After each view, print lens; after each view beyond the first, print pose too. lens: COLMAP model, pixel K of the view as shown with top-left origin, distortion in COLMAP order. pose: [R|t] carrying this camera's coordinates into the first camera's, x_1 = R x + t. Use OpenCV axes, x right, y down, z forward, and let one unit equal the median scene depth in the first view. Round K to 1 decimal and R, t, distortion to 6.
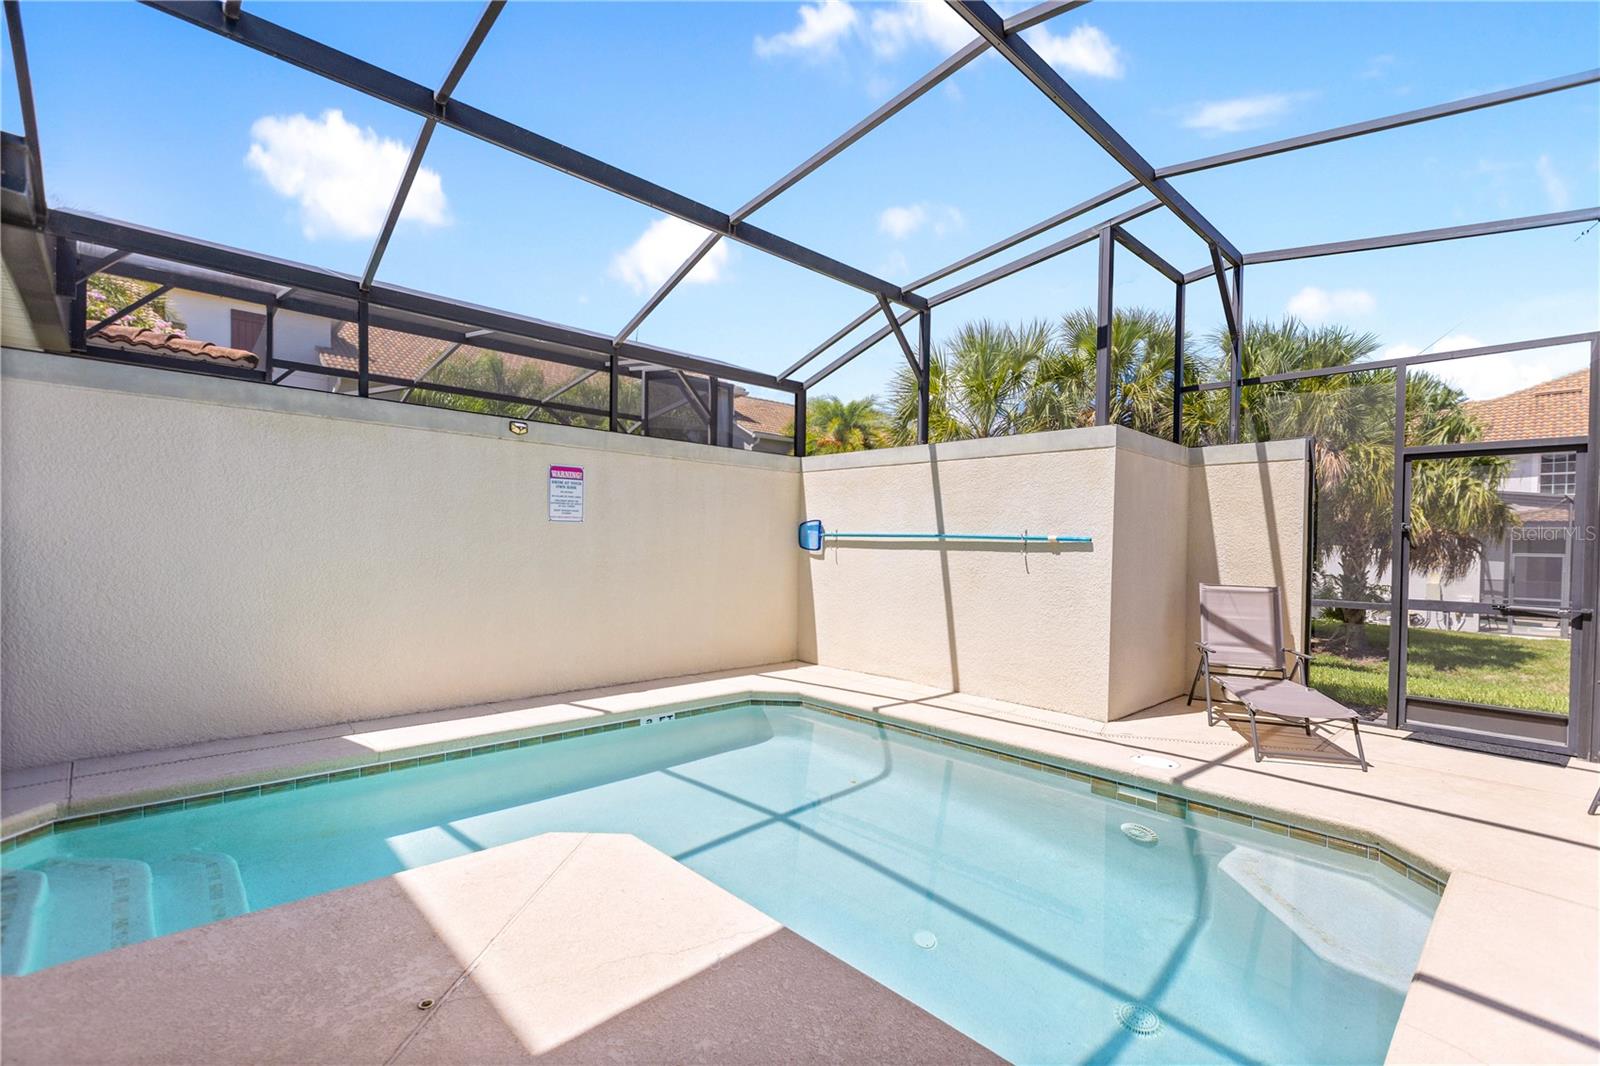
lens RADIAL K [[713.0, 0, 795.7], [0, 713.0, 552.8], [0, 0, 1]] dist [0.001824, -0.000073]
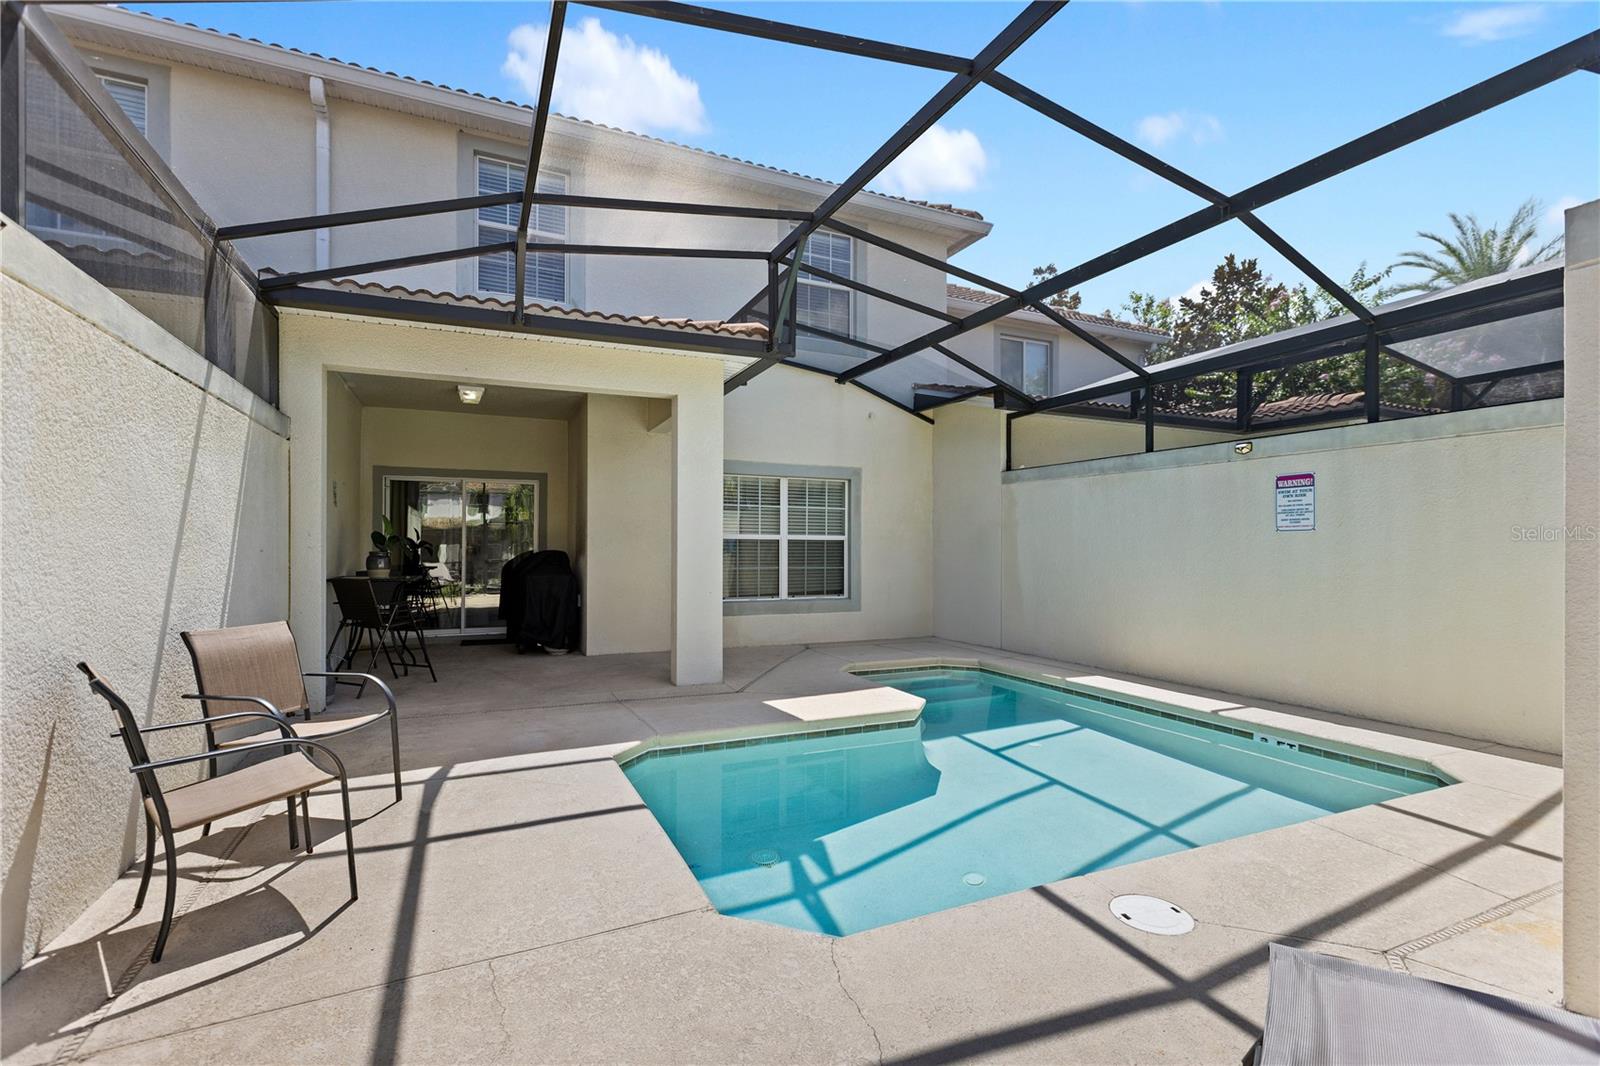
lens RADIAL K [[715.0, 0, 788.0], [0, 715.0, 541.2], [0, 0, 1]] dist [0.002086, 0.000339]
pose [[-0.327635, -0.027523, -0.944404, 0.792217], [-0.022208, 0.999524, -0.021425, 0.007067], [0.944543, 0.013954, -0.328090, 0.625865]]
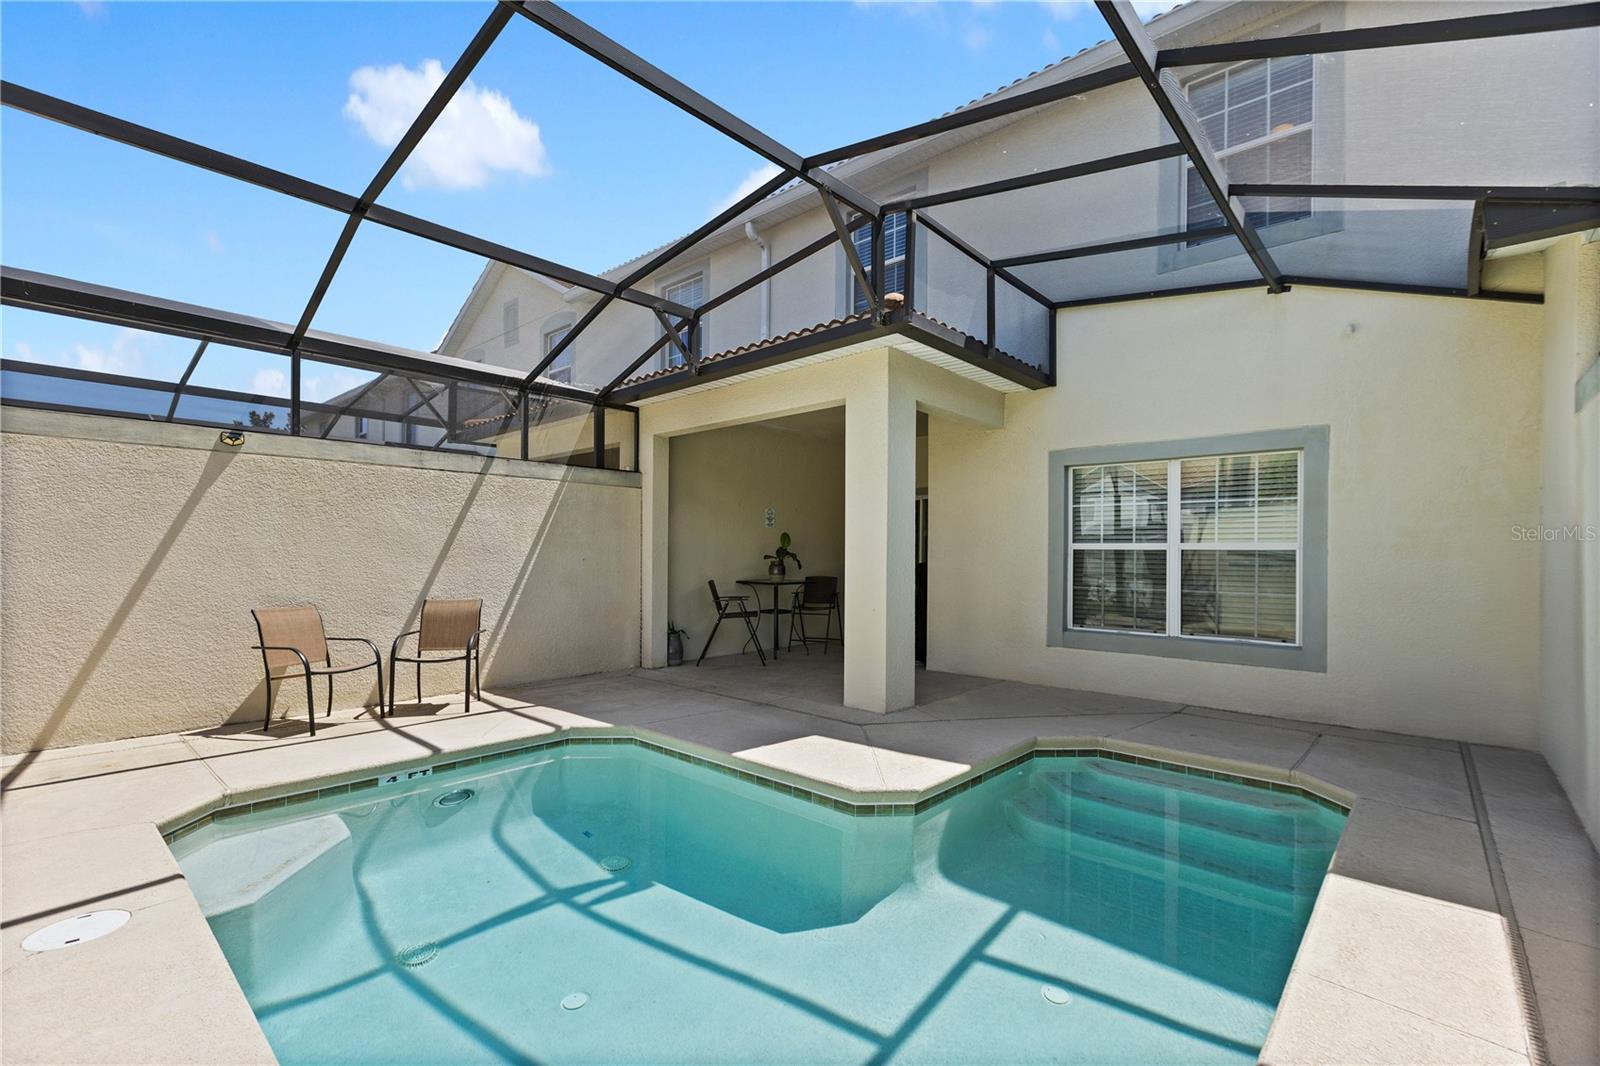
lens RADIAL K [[715.0, 0, 788.0], [0, 715.0, 541.2], [0, 0, 1]] dist [0.002086, 0.000339]
pose [[-0.996778, -0.028480, -0.074983, -0.008816], [-0.028173, 0.999590, -0.005142, -0.019740], [0.075098, -0.003013, -0.997172, 1.115174]]
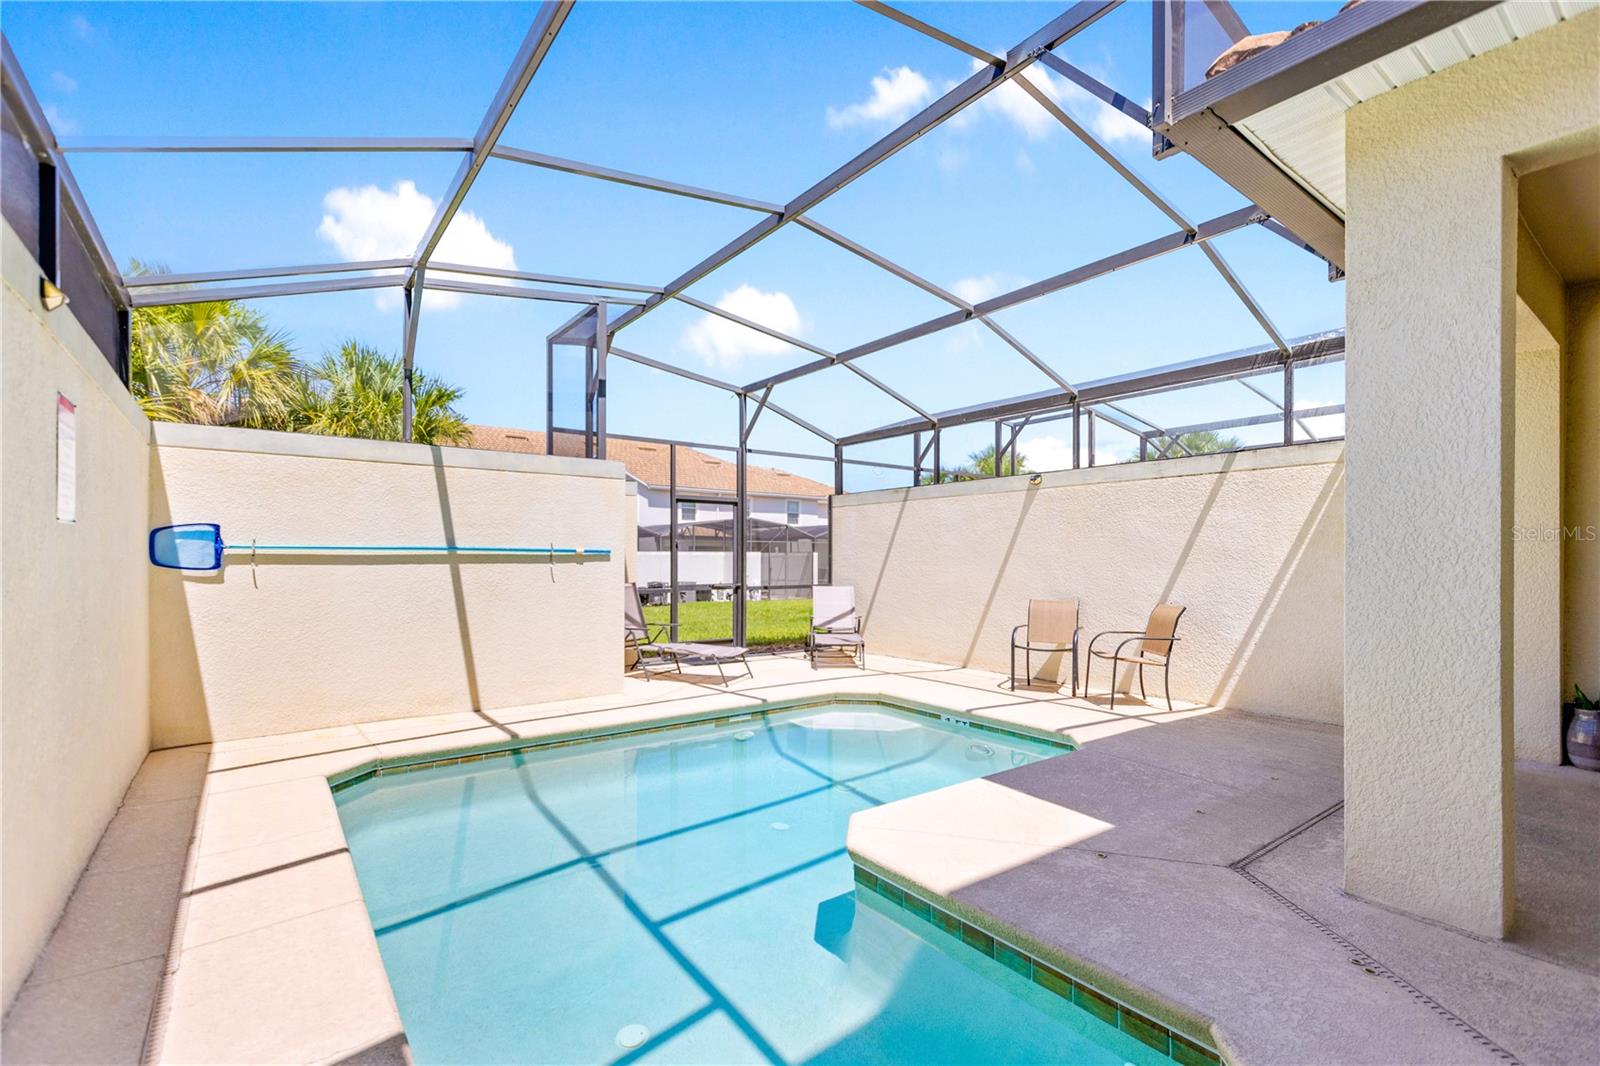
lens RADIAL K [[713.0, 0, 795.7], [0, 713.0, 552.8], [0, 0, 1]] dist [0.001824, -0.000073]
pose [[0.107440, -0.013939, 0.994114, -0.686383], [0.014441, 0.999818, 0.012458, -0.023626], [-0.994107, 0.013017, 0.107622, 0.474588]]
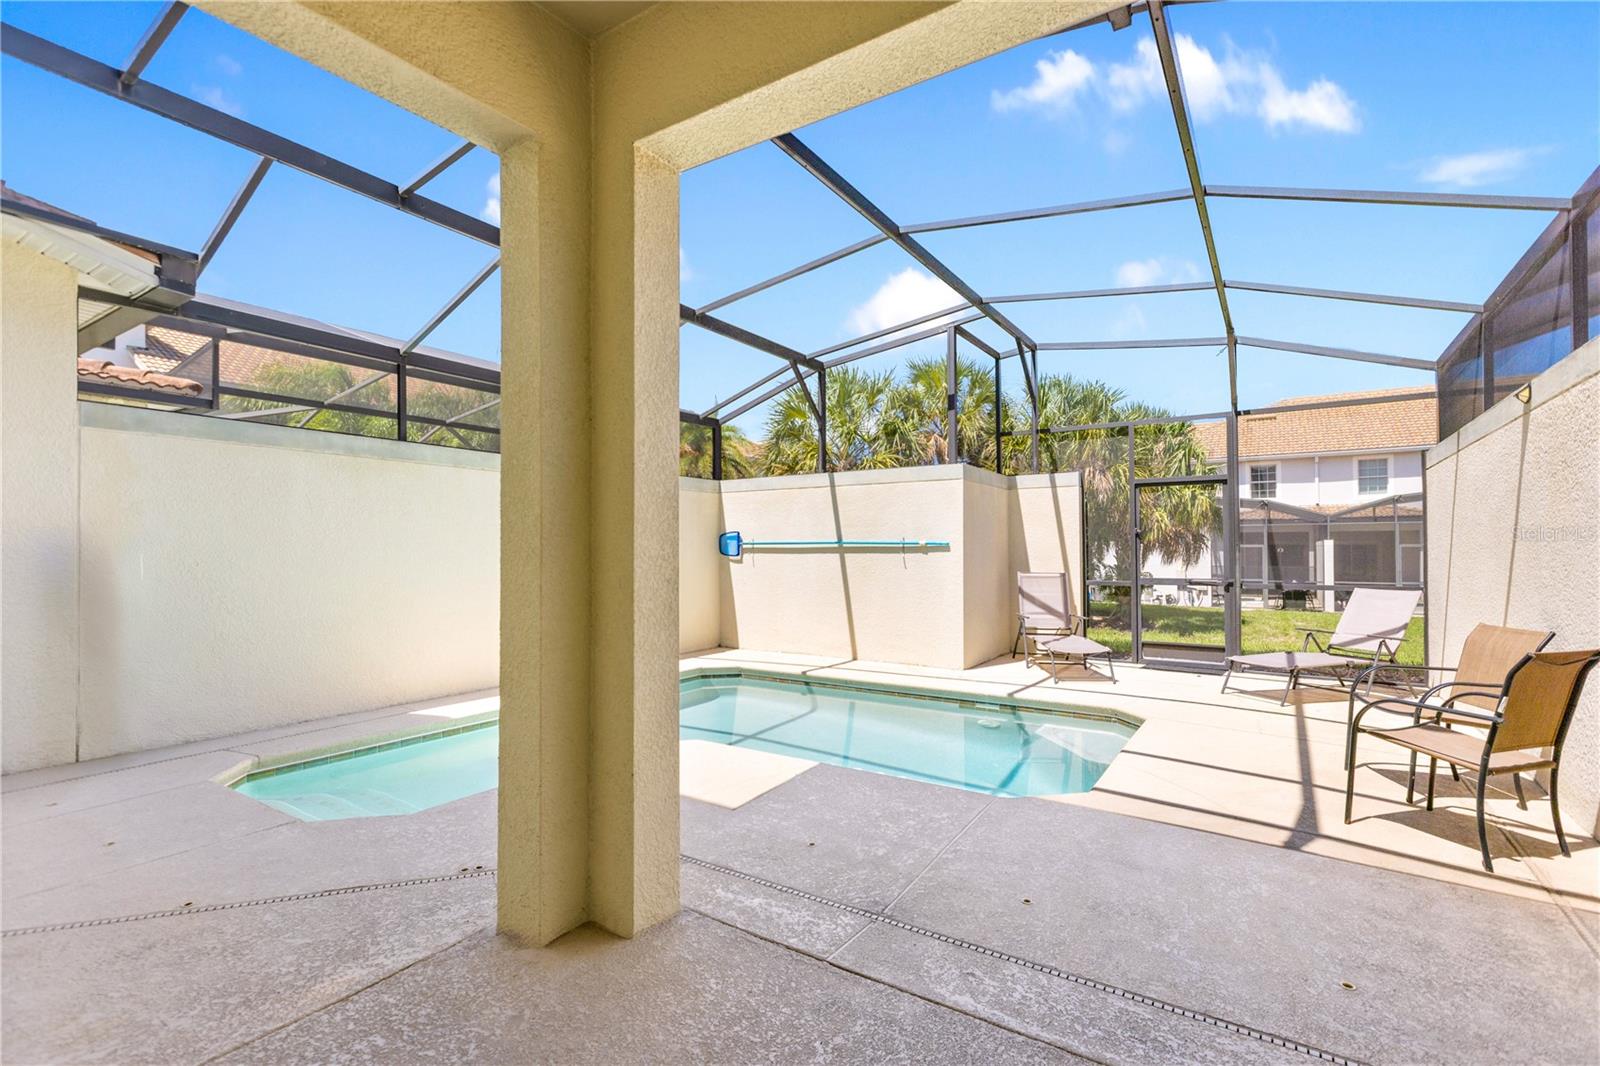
lens RADIAL K [[727.0, 0, 808.5], [0, 727.0, 534.5], [0, 0, 1]] dist [-0.003005, -0.000056]
pose [[0.970607, -0.018263, 0.239976, -0.182449], [0.026009, 0.999237, -0.029152, -0.000941], [-0.239261, 0.034537, 0.970341, -0.305482]]
